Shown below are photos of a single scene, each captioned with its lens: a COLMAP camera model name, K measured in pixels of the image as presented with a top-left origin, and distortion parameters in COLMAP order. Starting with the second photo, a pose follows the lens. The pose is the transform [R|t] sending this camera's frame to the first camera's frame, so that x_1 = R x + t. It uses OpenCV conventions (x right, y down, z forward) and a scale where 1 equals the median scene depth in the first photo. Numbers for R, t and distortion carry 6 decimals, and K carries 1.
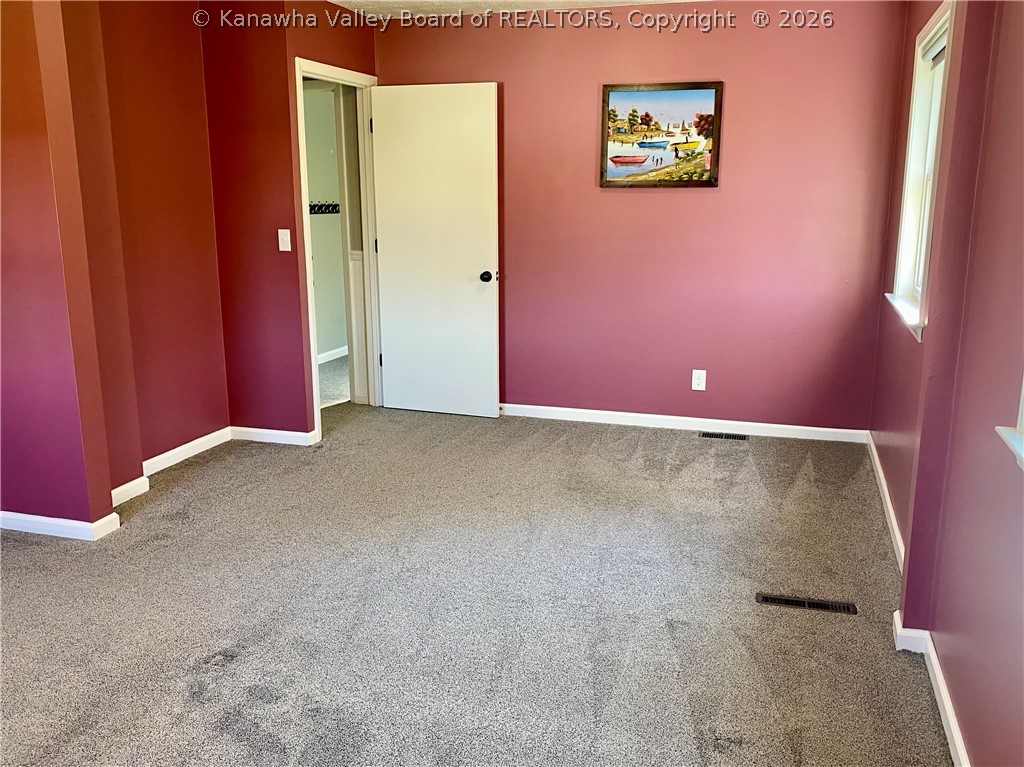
lens RADIAL K [[869.3, 0, 512.0], [0, 869.3, 383.5], [0, 0, 1]] dist [0.066584, -0.004841]
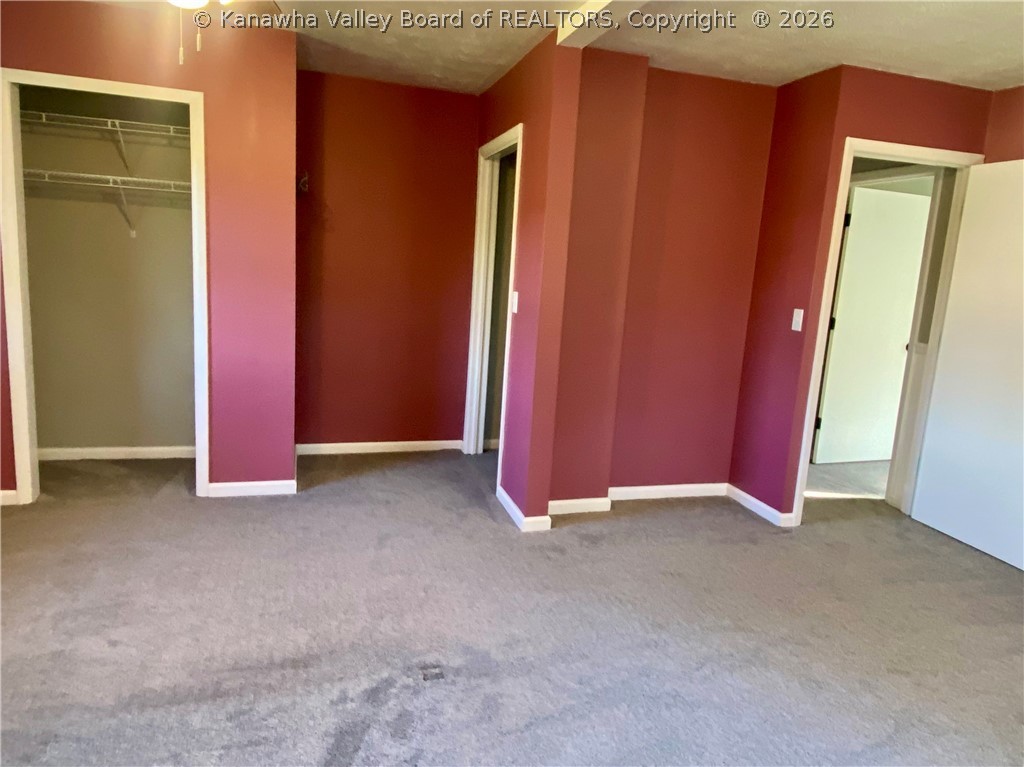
lens RADIAL K [[674.5, 0, 515.9], [0, 674.5, 375.4], [0, 0, 1]] dist [0.026621, -0.002125]
pose [[0.574211, 0.176013, -0.799563, 0.180677], [-0.239783, 0.969947, 0.041319, -0.055029], [0.782806, 0.167996, 0.599159, 0.283046]]
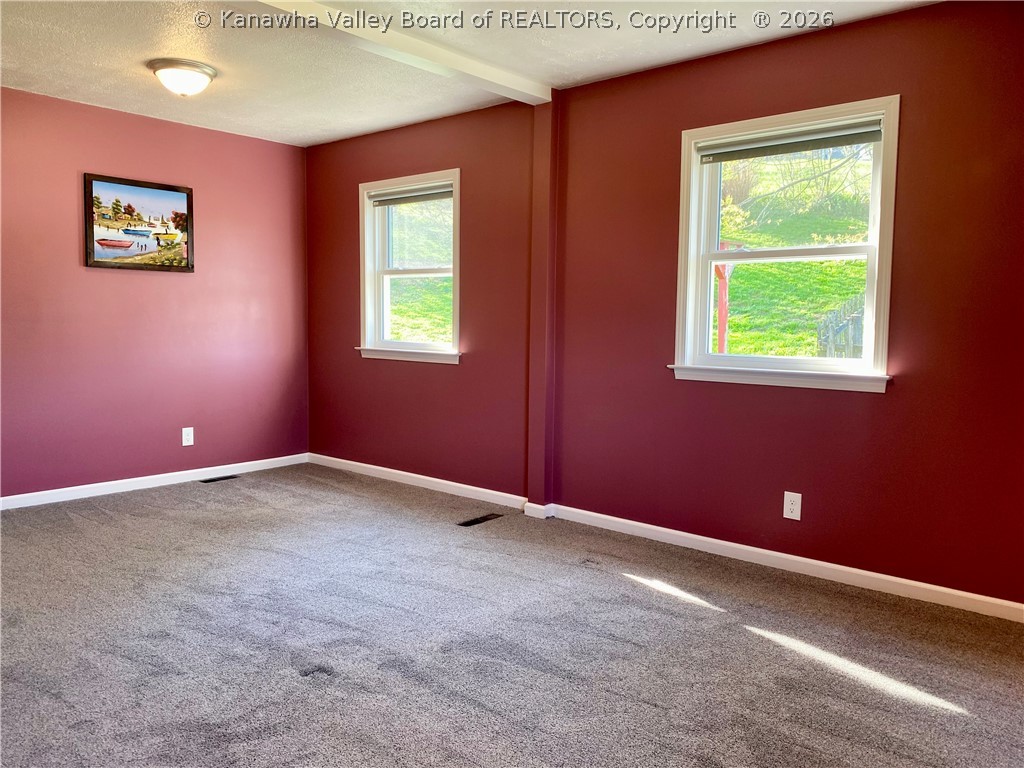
lens RADIAL K [[784.0, 0, 512.0], [0, 784.0, 384.0], [0, 0, 1]] dist [-0.003146, -0.003014]
pose [[0.402094, -0.074419, 0.912569, -0.580566], [0.185439, 0.982655, -0.001573, 0.009562], [-0.896623, 0.169858, 0.408920, 0.190047]]
